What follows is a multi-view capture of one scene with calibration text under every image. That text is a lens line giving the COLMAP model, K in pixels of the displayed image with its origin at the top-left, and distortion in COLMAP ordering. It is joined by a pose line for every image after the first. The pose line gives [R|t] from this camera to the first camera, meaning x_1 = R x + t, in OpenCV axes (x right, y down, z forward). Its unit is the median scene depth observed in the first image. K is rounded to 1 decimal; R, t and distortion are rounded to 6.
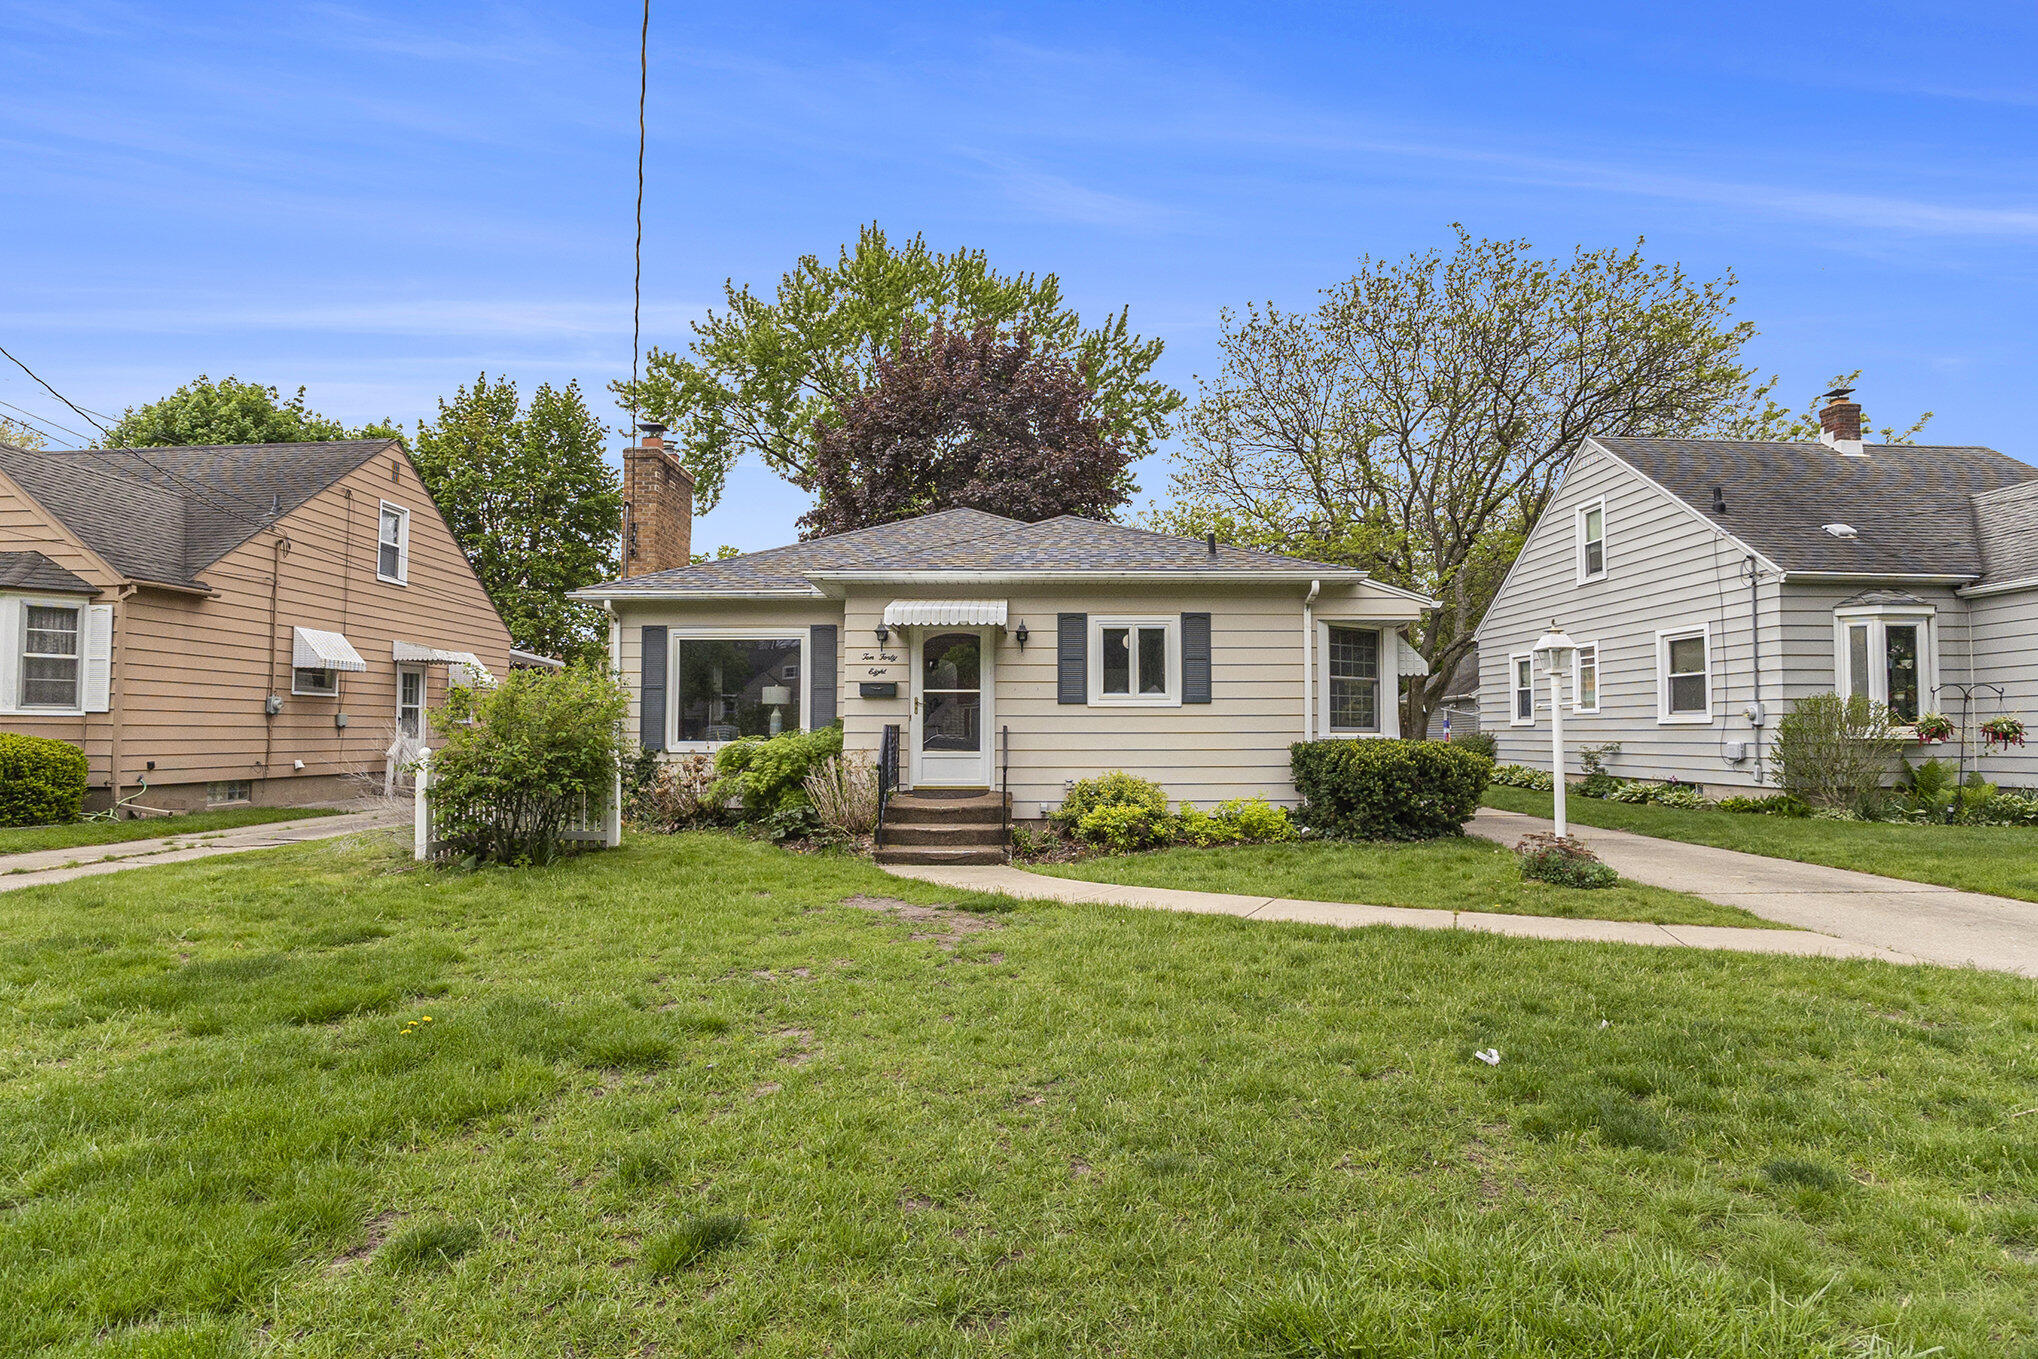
lens RADIAL K [[924.8, 0, 1021.6], [0, 924.8, 669.3], [0, 0, 1]] dist [-0.056777, -0.000117]
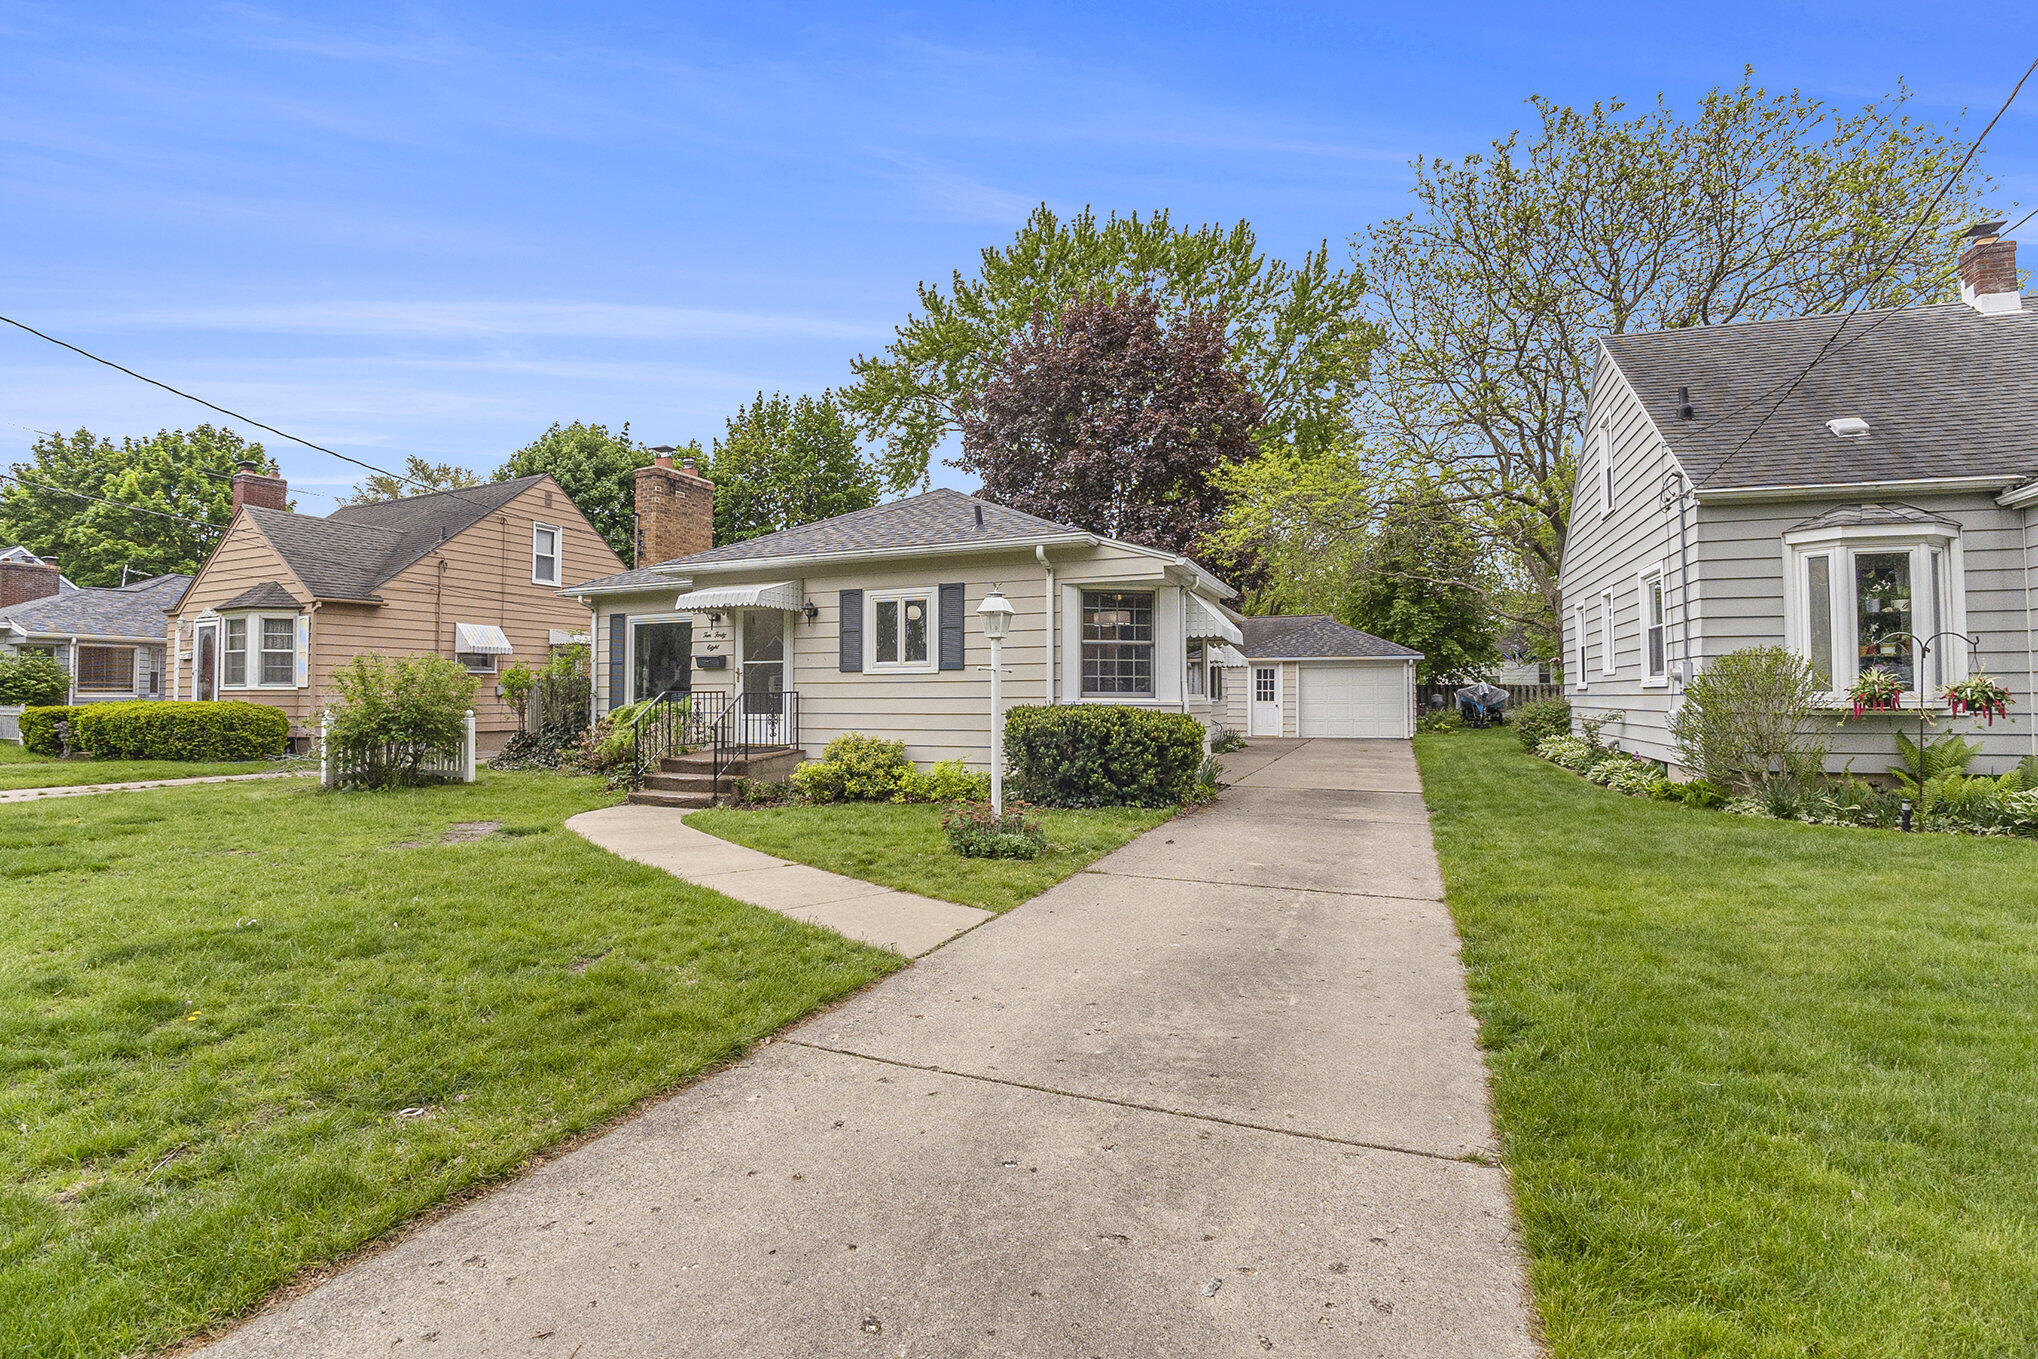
lens RADIAL K [[922.2, 0, 1019.0], [0, 922.2, 679.5], [0, 0, 1]] dist [-0.074257, 0.008944]
pose [[0.924708, -0.009492, -0.380560, 0.653398], [0.028711, 0.998581, 0.044857, 0.002802], [0.379594, -0.052405, 0.923668, 0.058000]]
